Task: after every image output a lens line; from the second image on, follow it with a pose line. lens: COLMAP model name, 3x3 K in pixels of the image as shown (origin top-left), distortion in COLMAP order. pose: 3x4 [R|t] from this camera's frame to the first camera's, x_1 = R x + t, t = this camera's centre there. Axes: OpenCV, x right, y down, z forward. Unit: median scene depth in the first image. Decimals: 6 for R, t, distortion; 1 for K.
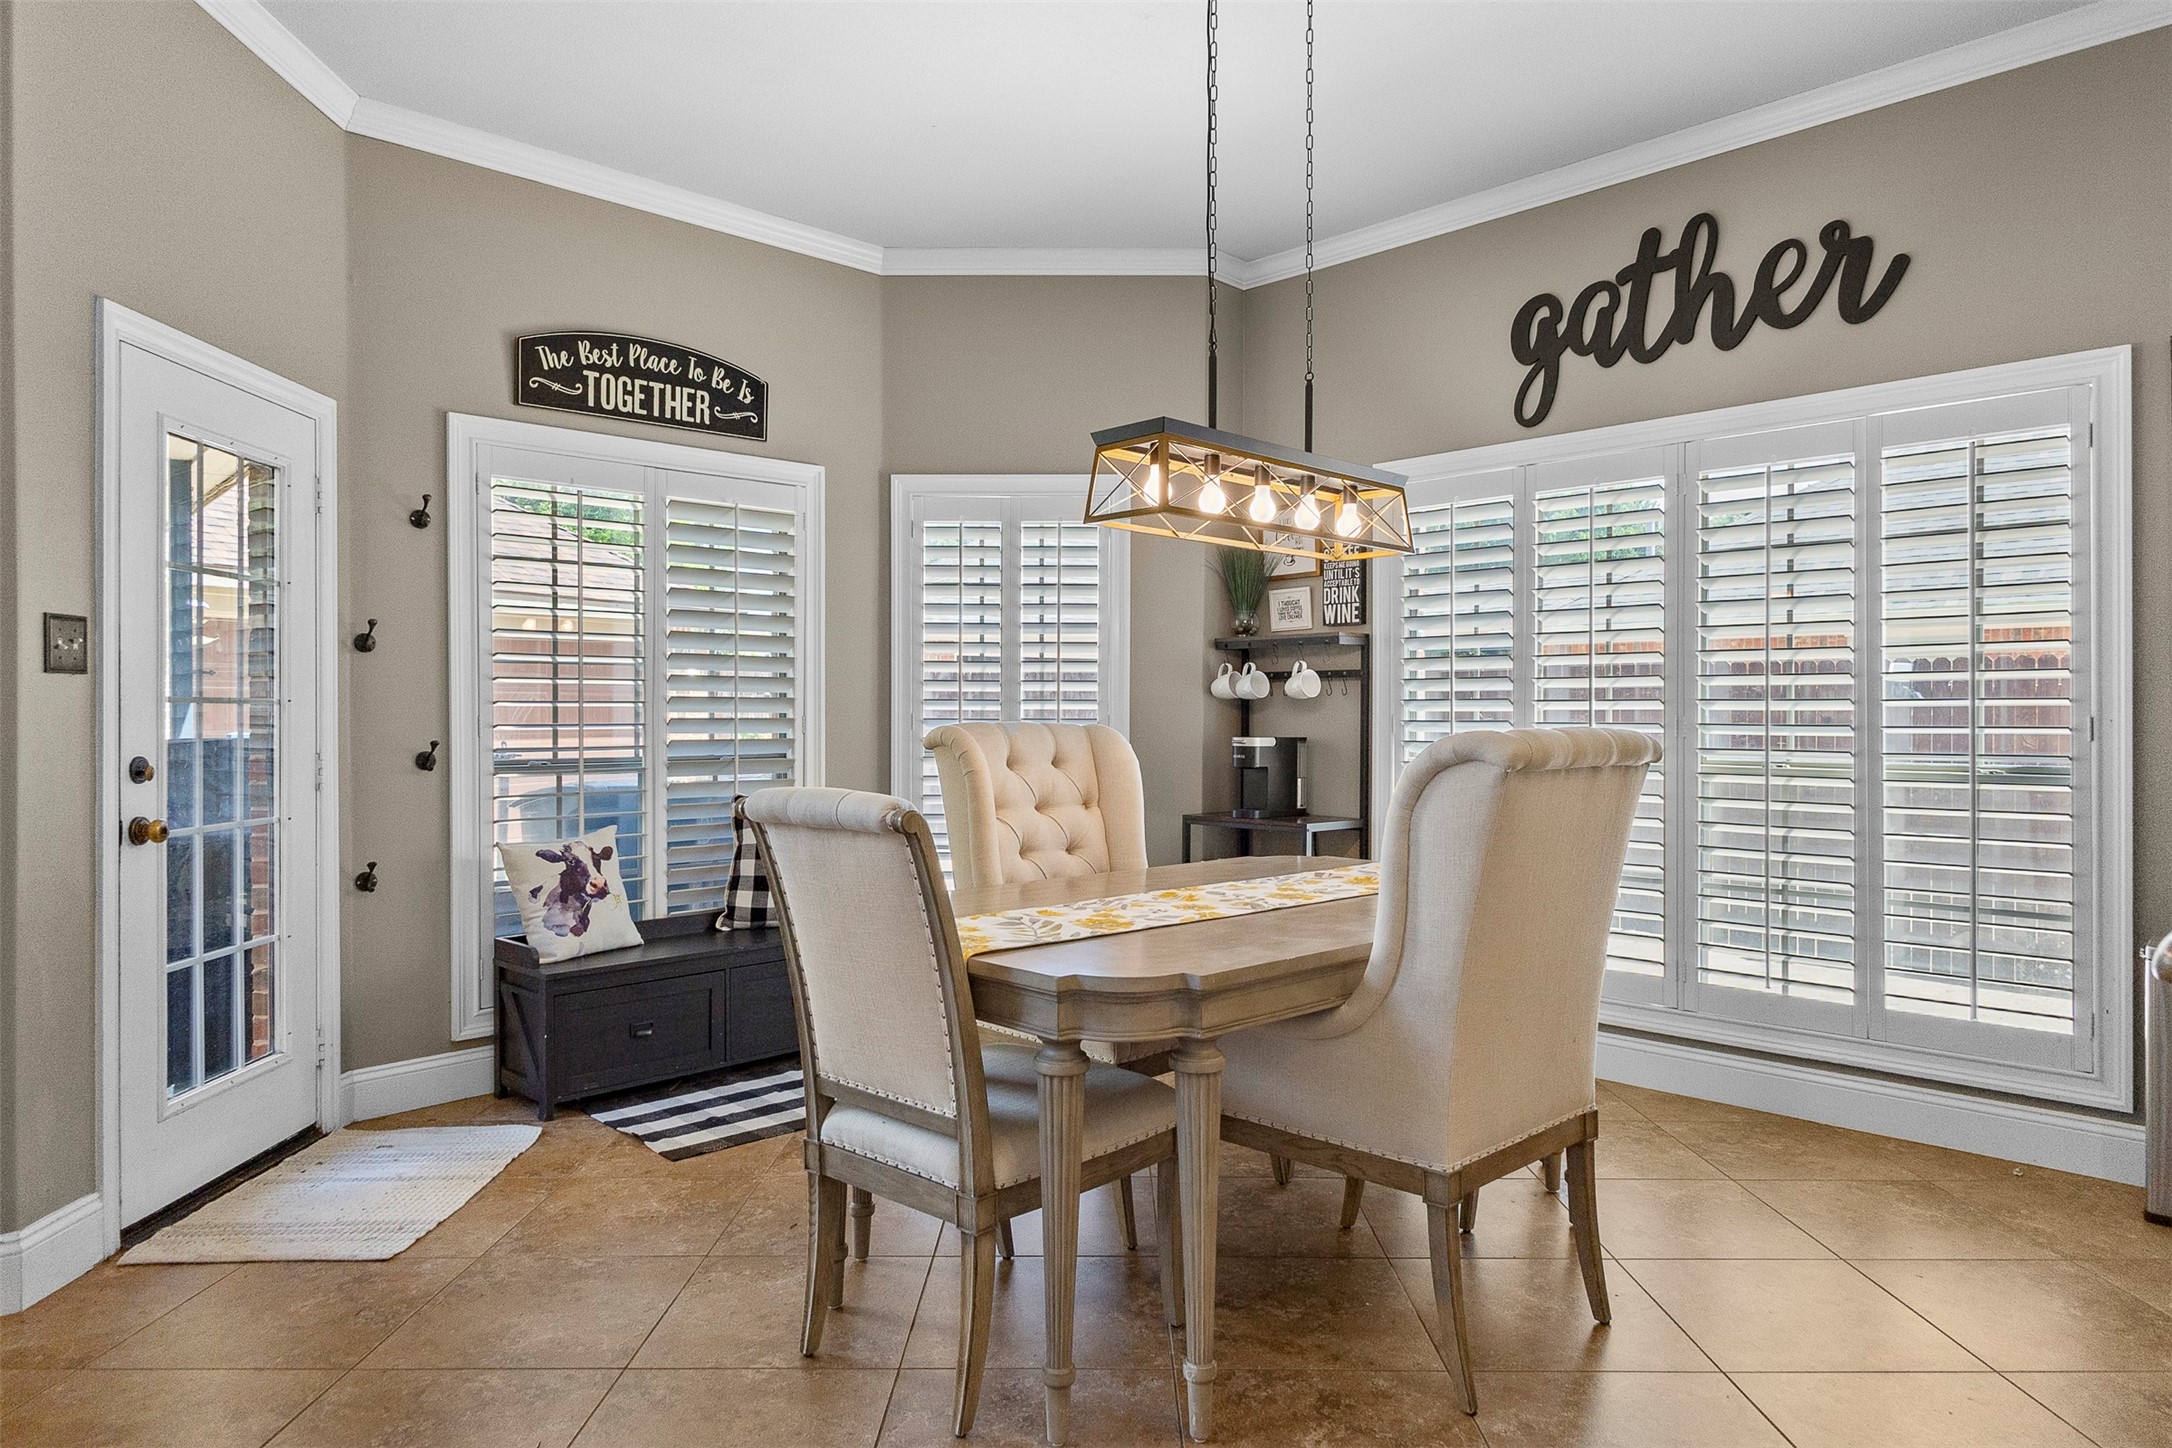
lens RADIAL K [[1348.0, 0, 1090.3], [0, 1348.0, 707.6], [0, 0, 1]] dist [0.010740, -0.007607]
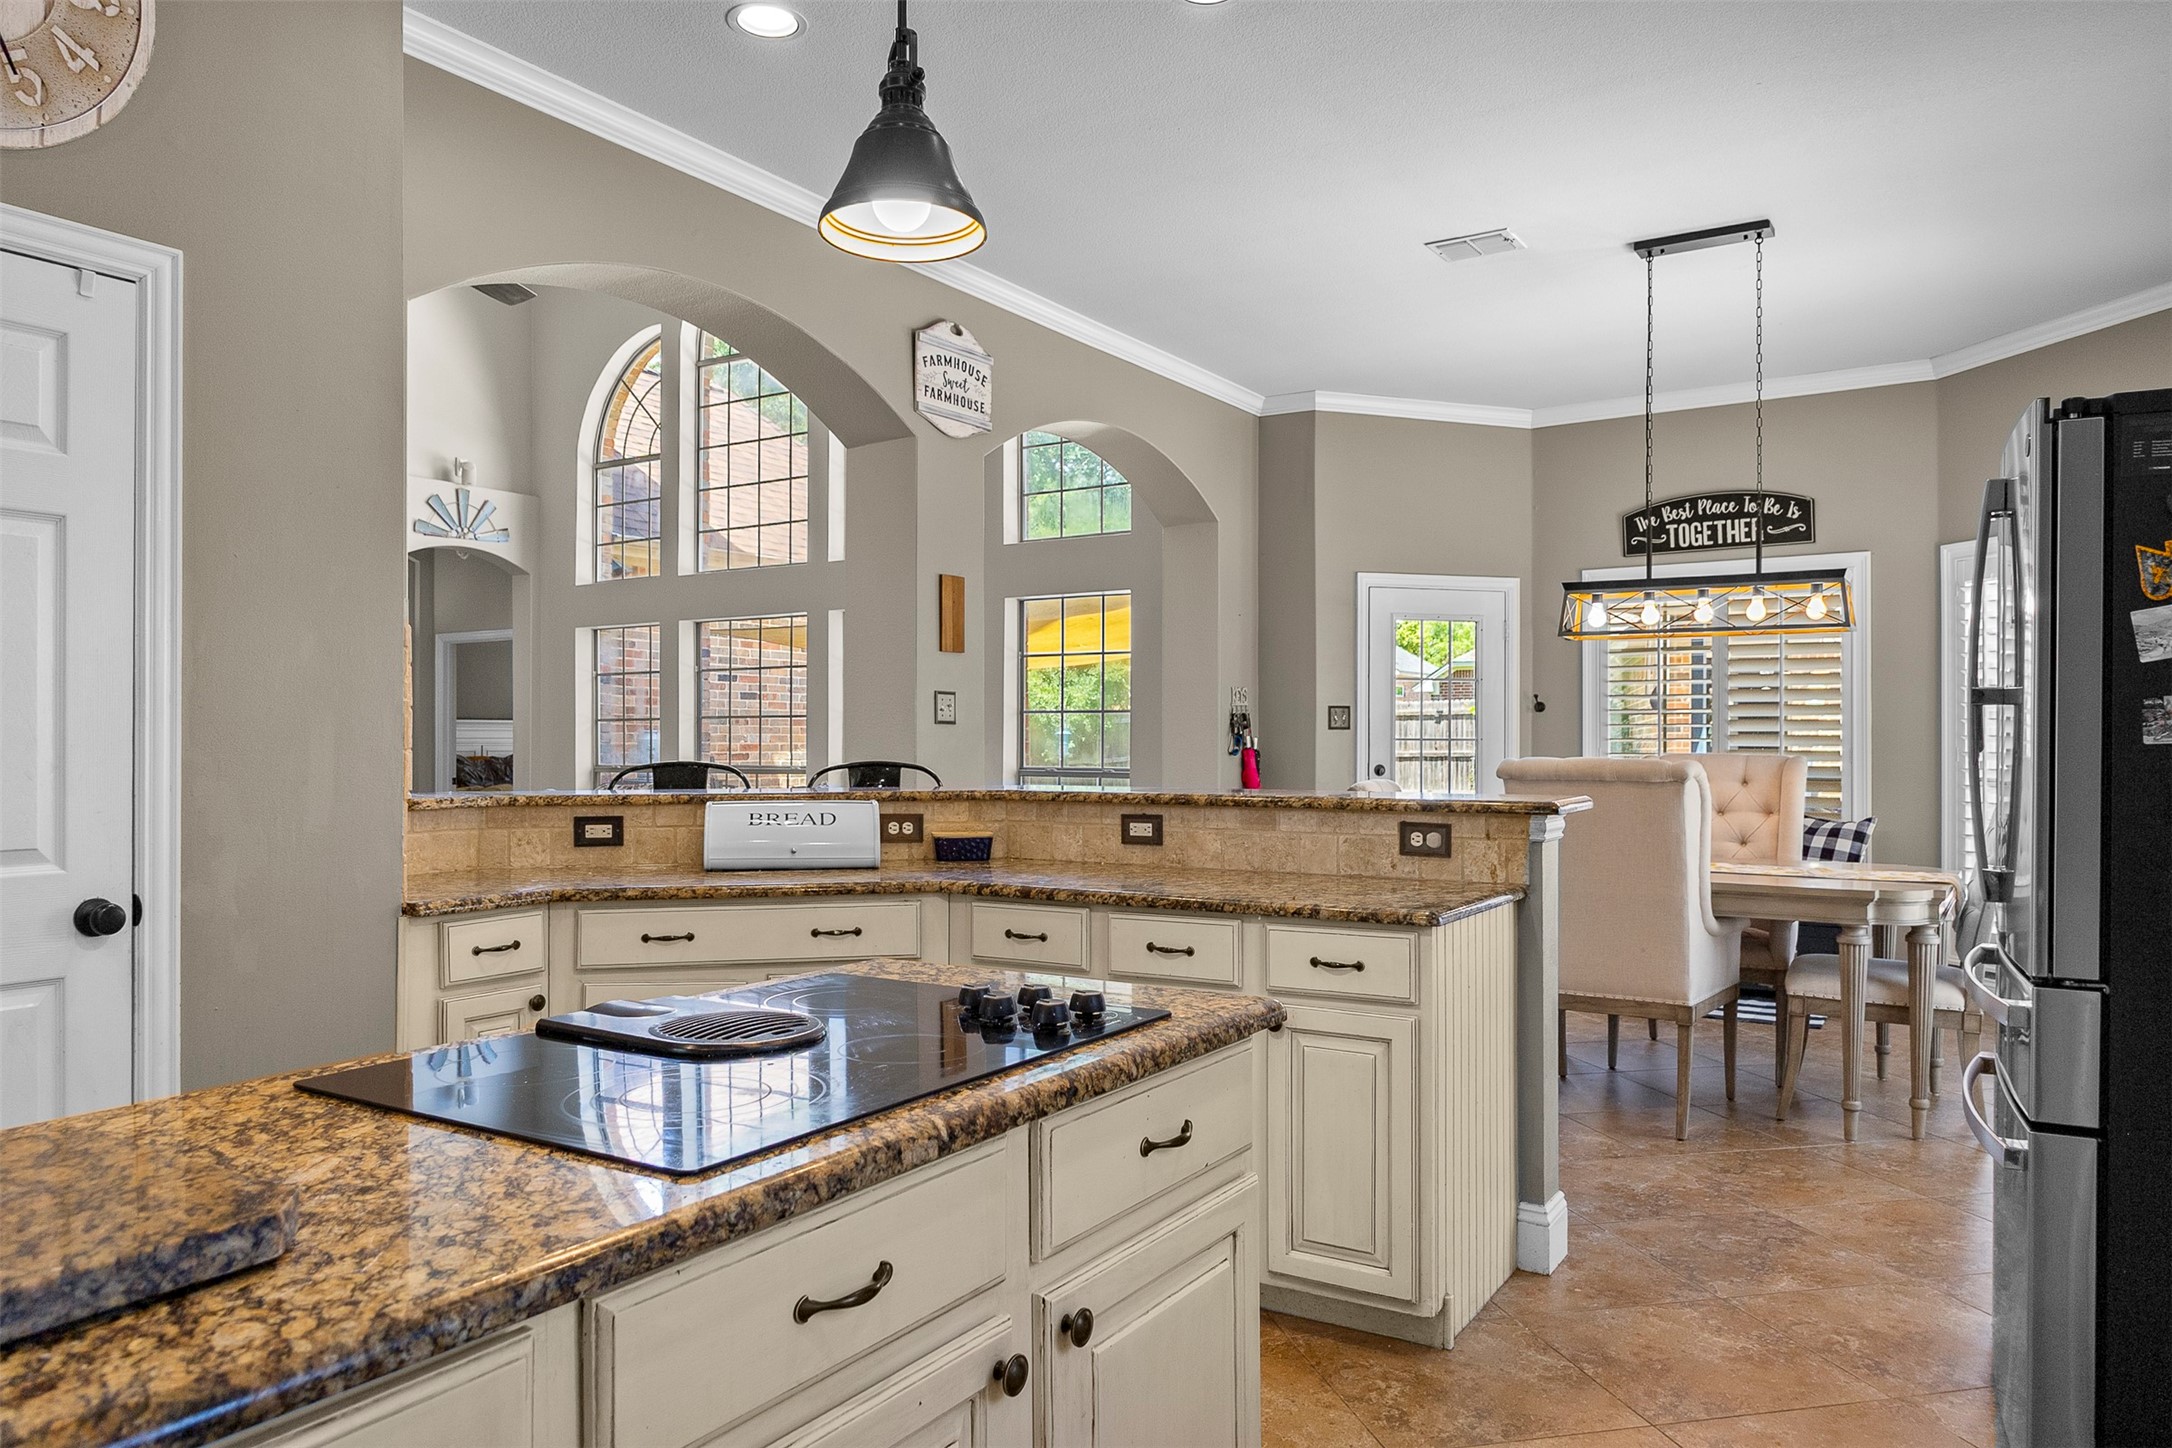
lens RADIAL K [[1461.3, 0, 1088.8], [0, 1461.3, 737.7], [0, 0, 1]] dist [0.000676, -0.000053]
pose [[0.214356, -0.000881, -0.976755, 1.090994], [0.004126, 0.999991, 0.000003, -0.007558], [0.976747, -0.004031, 0.214358, -0.012155]]
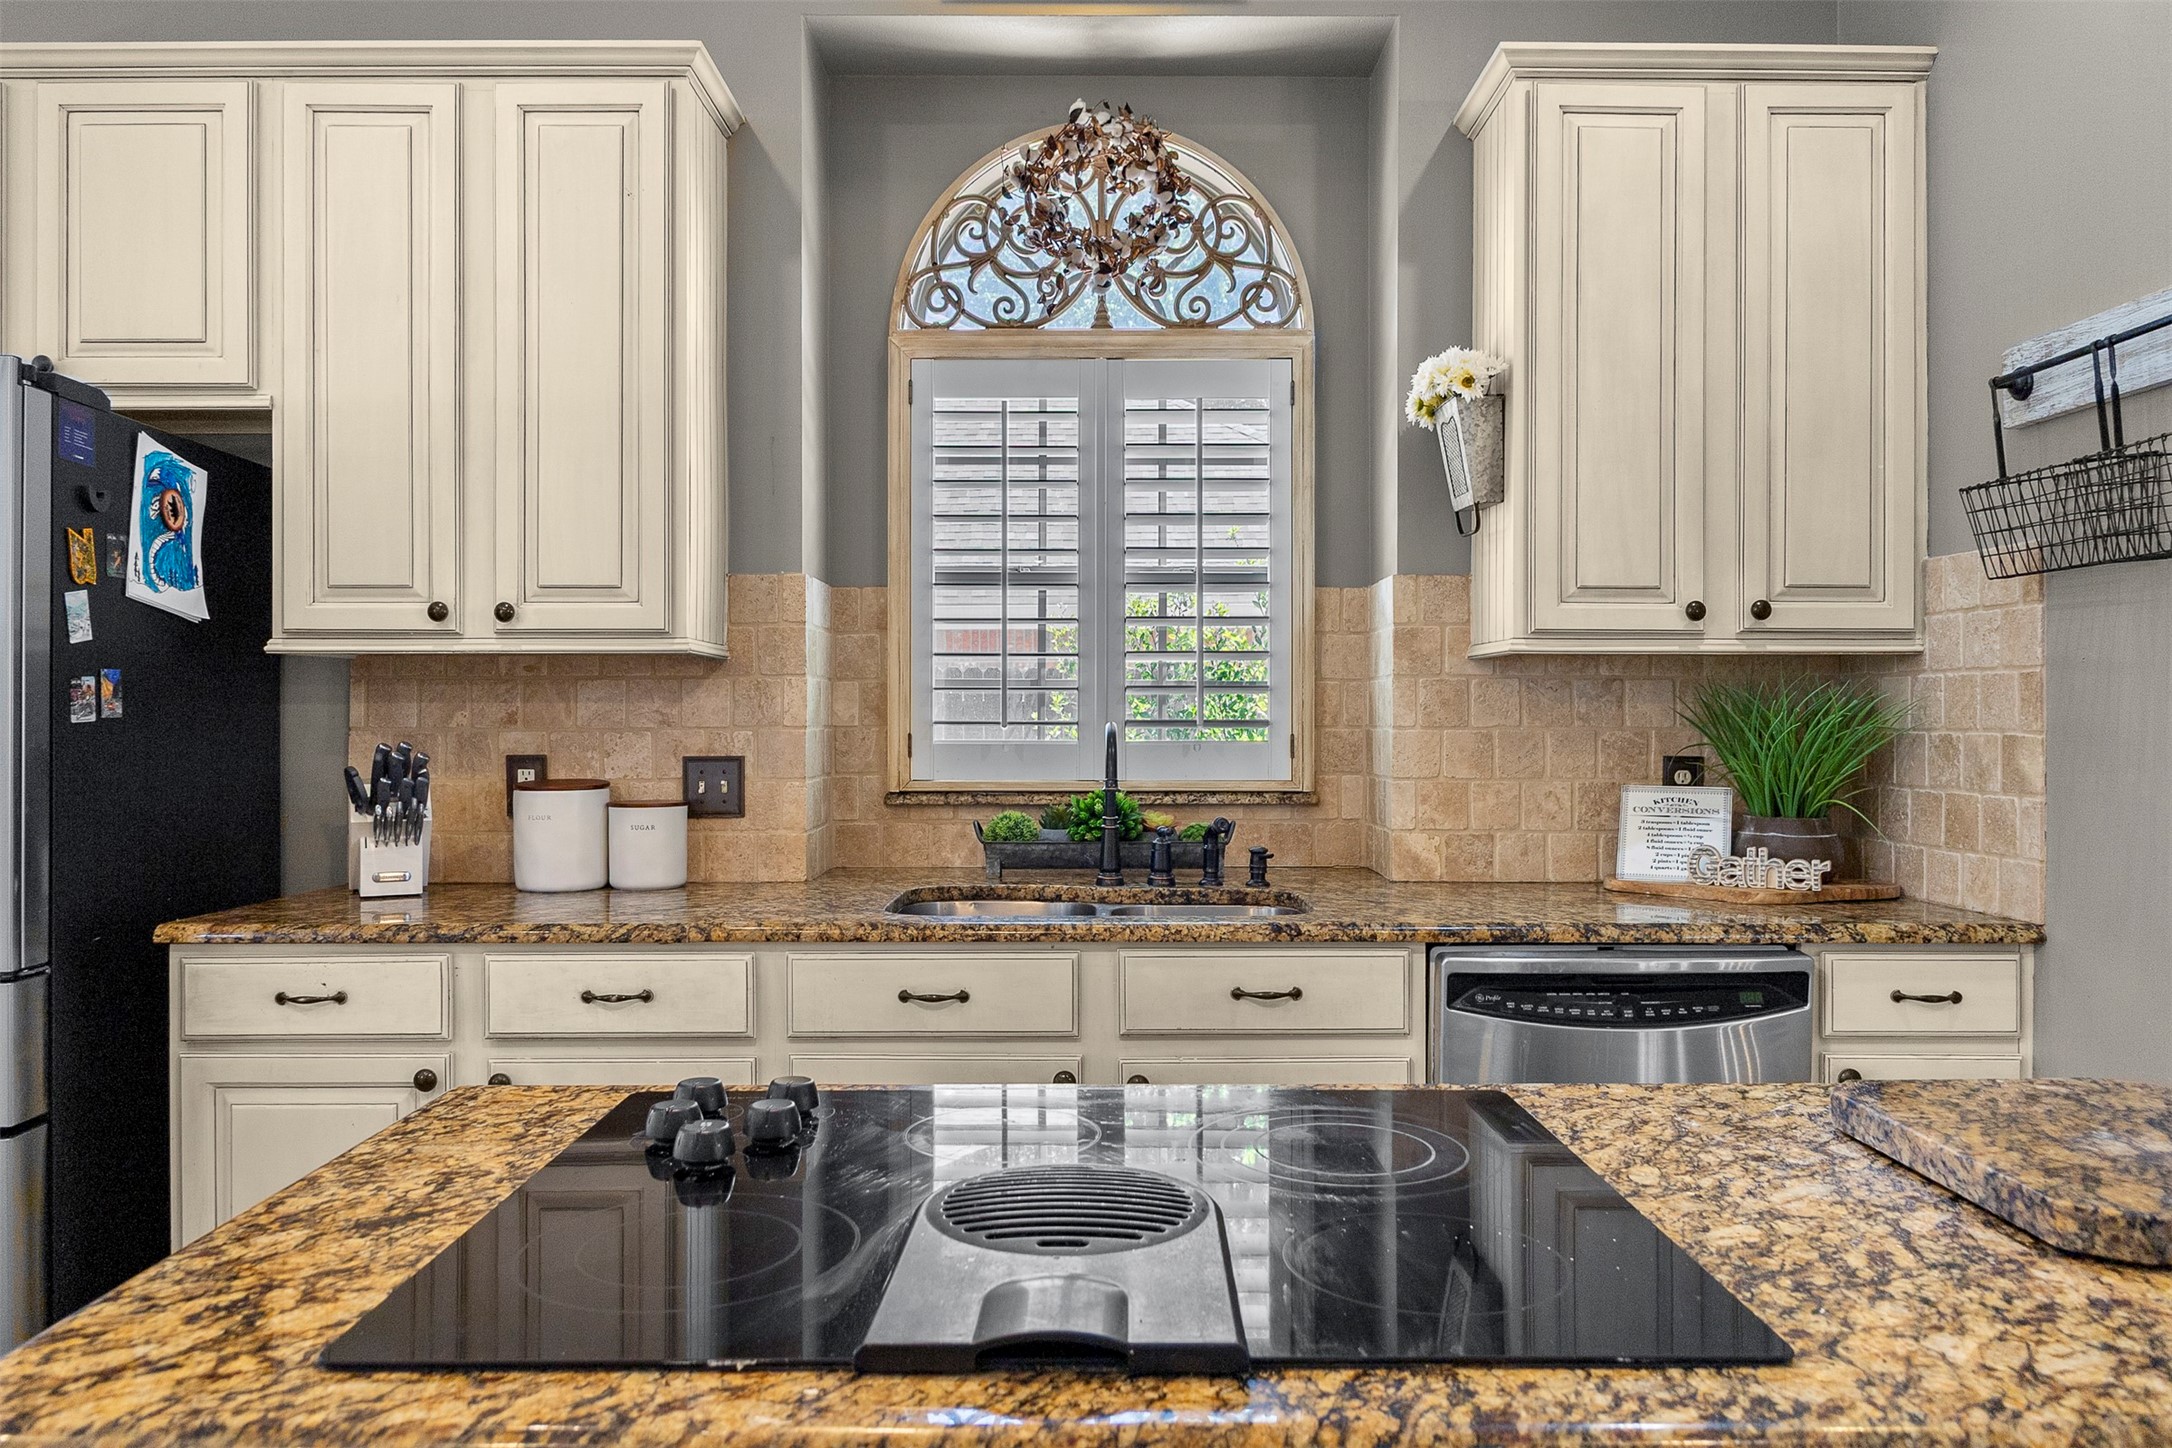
lens RADIAL K [[1499.4, 0, 1086.6], [0, 1499.4, 720.5], [0, 0, 1]] dist [-0.001383, -0.001340]
pose [[0.708183, -0.005470, 0.706007, 0.580064], [-0.000575, 0.999965, 0.008324, -0.009106], [-0.706028, -0.006300, 0.708155, -0.172884]]
